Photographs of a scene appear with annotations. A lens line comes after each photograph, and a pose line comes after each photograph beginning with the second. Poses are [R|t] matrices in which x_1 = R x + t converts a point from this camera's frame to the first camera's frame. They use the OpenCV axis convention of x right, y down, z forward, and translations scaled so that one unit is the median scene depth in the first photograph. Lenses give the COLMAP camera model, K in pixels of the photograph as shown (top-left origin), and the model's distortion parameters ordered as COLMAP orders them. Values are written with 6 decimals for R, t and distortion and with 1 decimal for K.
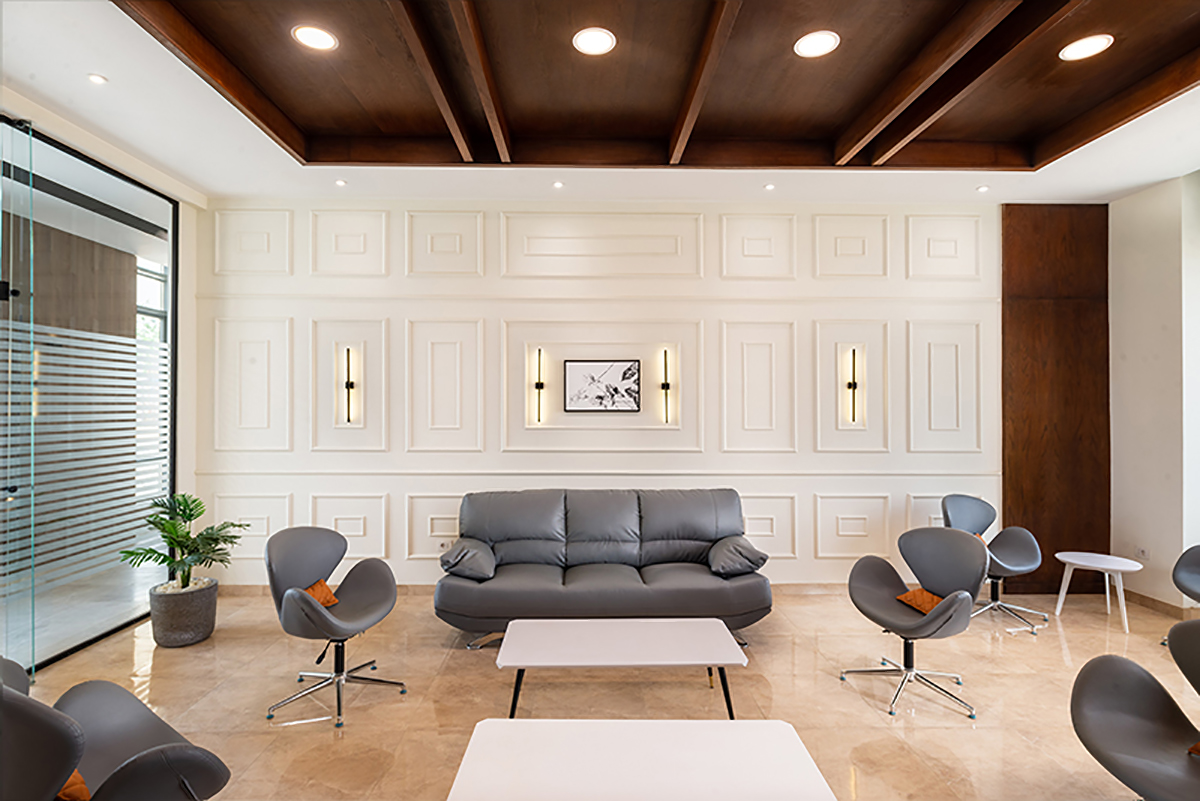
lens RADIAL K [[663.3, 0, 598.7], [0, 663.3, 395.7], [0, 0, 1]] dist [-0.000742, -0.000161]
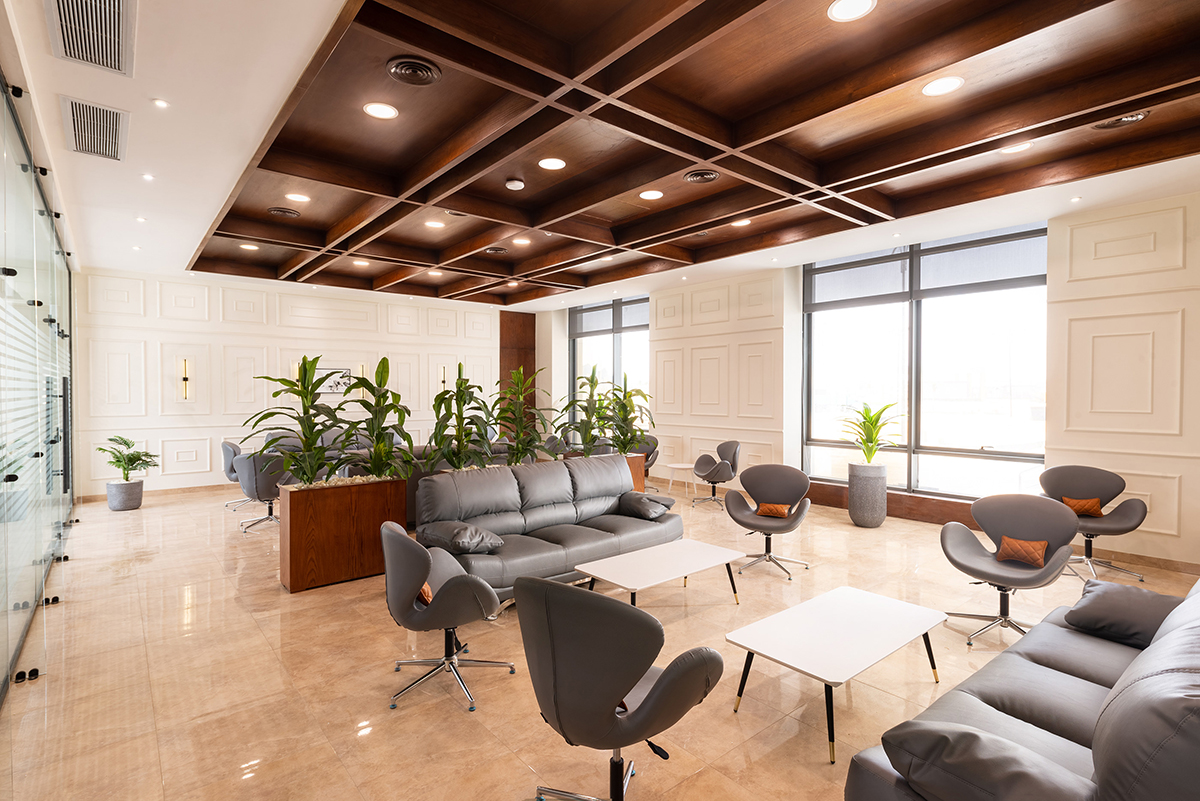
lens RADIAL K [[589.9, 0, 598.7], [0, 589.9, 398.1], [0, 0, 1]] dist [-0.000924, -0.000043]
pose [[0.782434, -0.010096, 0.622652, -0.498181], [-0.000291, 0.999863, 0.016578, 0.008903], [-0.622734, -0.013152, 0.782323, -0.994197]]
